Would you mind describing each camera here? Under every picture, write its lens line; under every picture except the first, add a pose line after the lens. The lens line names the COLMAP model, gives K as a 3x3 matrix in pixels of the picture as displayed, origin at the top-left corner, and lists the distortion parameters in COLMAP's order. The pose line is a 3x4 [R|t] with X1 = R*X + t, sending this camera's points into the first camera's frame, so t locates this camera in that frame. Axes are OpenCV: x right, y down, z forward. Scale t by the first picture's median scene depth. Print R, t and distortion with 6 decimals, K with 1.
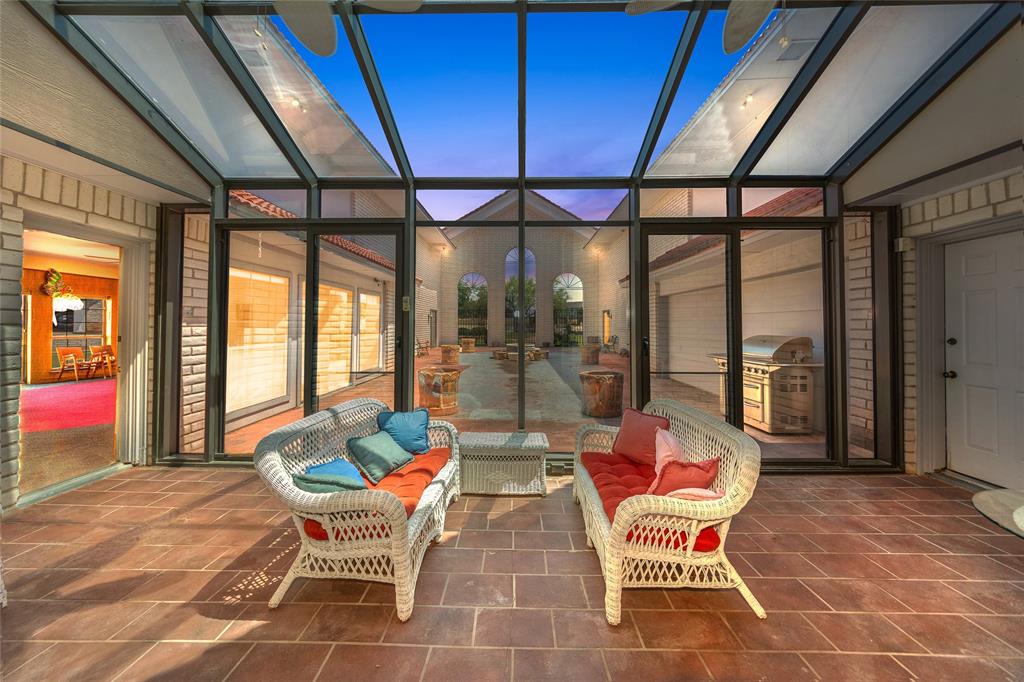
lens RADIAL K [[367.7, 0, 510.9], [0, 367.7, 325.6], [0, 0, 1]] dist [0.019339, 0.000188]
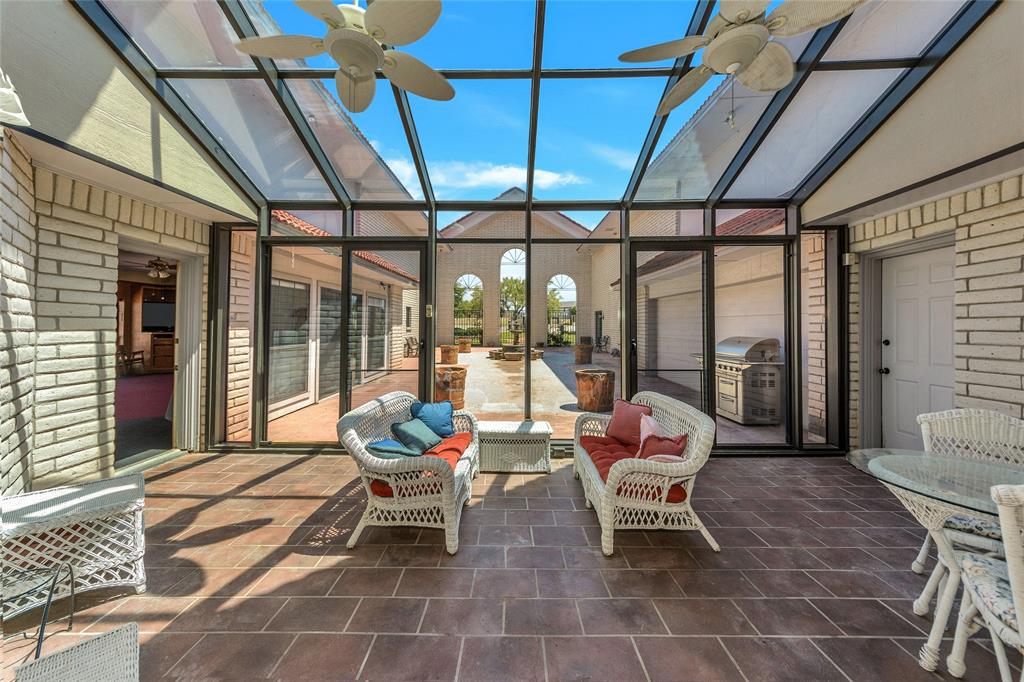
lens RADIAL K [[368.6, 0, 517.0], [0, 368.6, 319.9], [0, 0, 1]] dist [0.001079, -0.000032]
pose [[0.999255, 0.002304, 0.038527, -0.050726], [-0.001727, 0.999886, -0.014990, -0.013409], [-0.038557, 0.014912, 0.999145, -0.160928]]
